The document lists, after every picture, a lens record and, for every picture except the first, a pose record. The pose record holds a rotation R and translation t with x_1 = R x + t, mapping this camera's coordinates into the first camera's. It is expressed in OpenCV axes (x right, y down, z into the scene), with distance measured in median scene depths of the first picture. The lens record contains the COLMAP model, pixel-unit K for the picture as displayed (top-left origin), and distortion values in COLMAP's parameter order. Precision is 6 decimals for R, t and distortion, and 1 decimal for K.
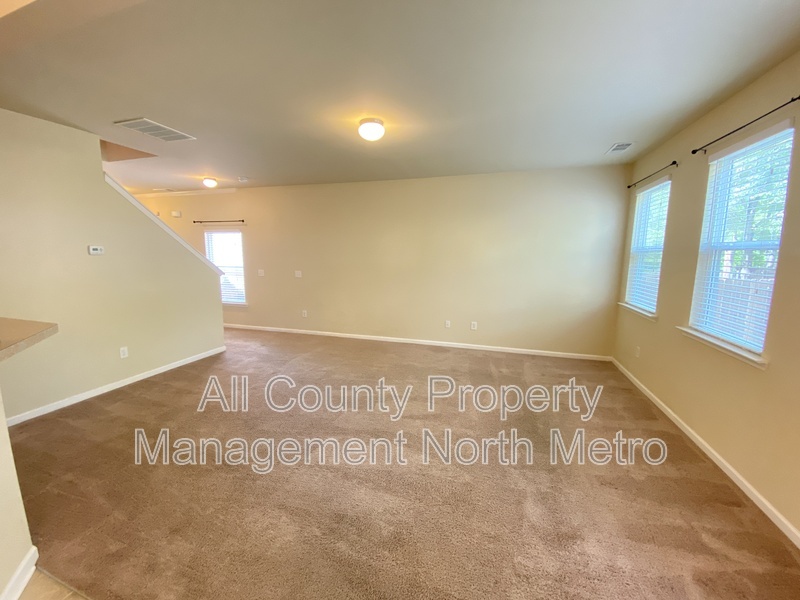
lens RADIAL K [[316.7, 0, 397.9], [0, 316.7, 298.9], [0, 0, 1]] dist [0.029035, -0.020227]
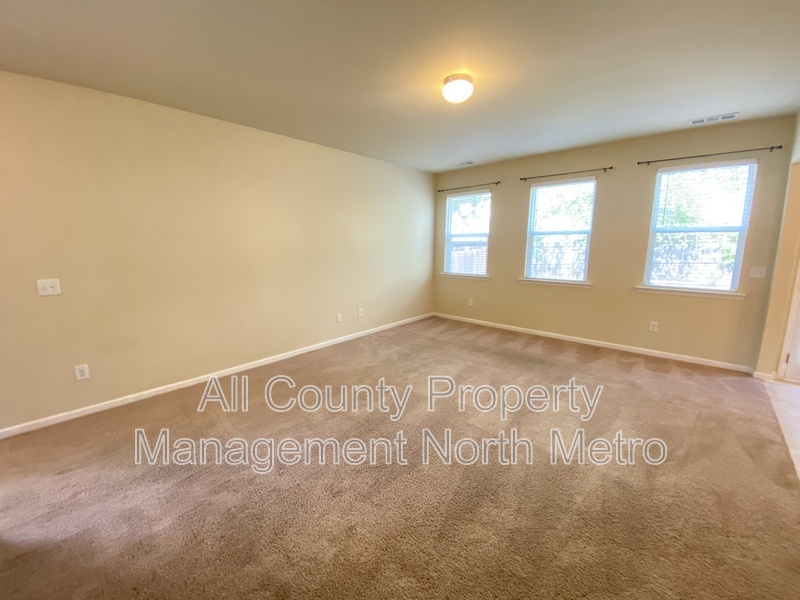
lens RADIAL K [[316.7, 0, 397.9], [0, 316.7, 298.9], [0, 0, 1]] dist [0.029035, -0.020227]
pose [[0.436237, -0.152130, 0.886879, -0.684157], [0.135095, 0.985506, 0.102598, -0.049352], [-0.889633, 0.075056, 0.450466, 0.563708]]
